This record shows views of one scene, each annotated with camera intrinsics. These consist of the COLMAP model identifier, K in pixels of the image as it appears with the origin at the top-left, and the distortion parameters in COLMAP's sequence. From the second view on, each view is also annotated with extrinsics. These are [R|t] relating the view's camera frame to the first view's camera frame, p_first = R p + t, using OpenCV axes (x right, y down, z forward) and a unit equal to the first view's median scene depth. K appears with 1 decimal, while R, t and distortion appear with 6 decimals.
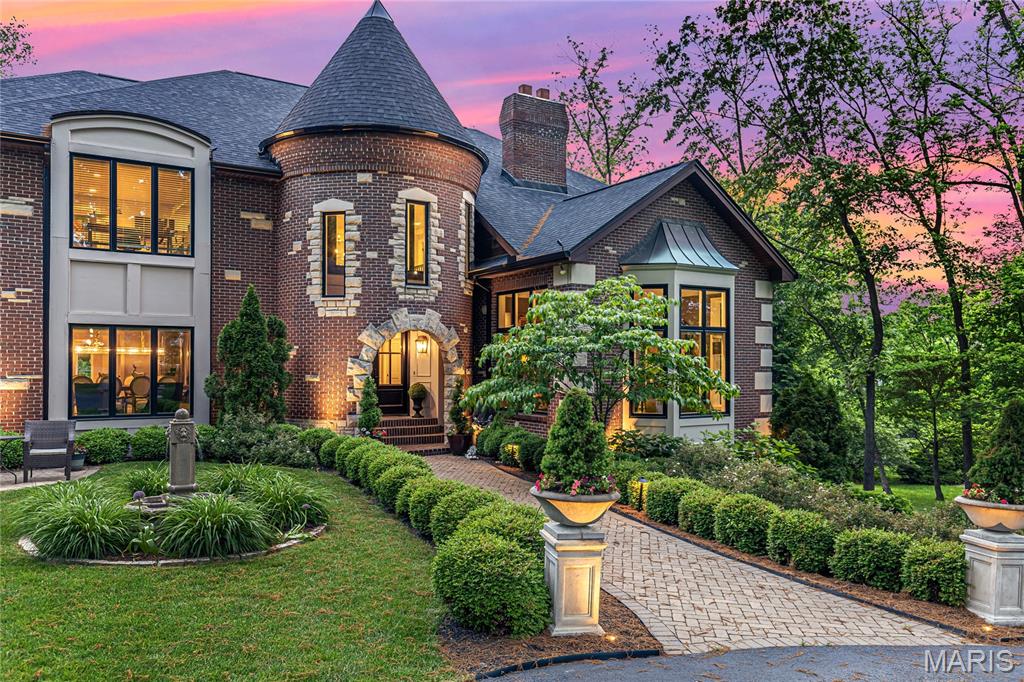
lens RADIAL K [[776.5, 0, 512.0], [0, 776.5, 341.0], [0, 0, 1]] dist [-0.003190, -0.001516]
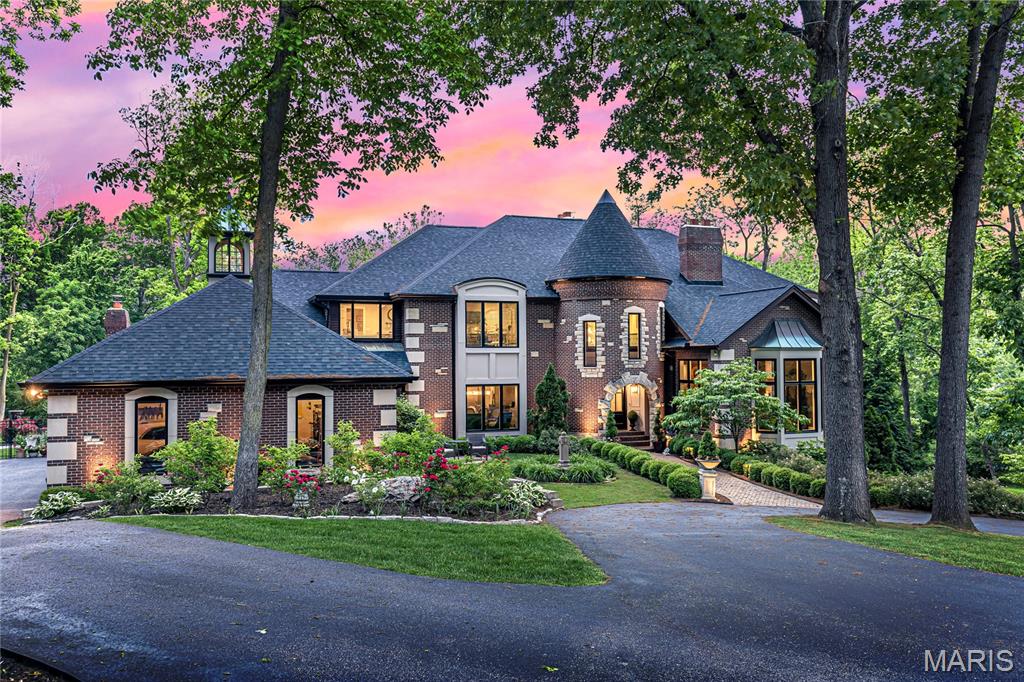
lens RADIAL K [[865.3, 0, 513.1], [0, 865.3, 322.5], [0, 0, 1]] dist [0.000926, -0.001329]
pose [[0.980387, -0.015121, -0.196501, -0.001512], [0.012827, 0.999834, -0.012944, -0.137504], [0.196664, 0.010170, 0.980418, -1.068318]]
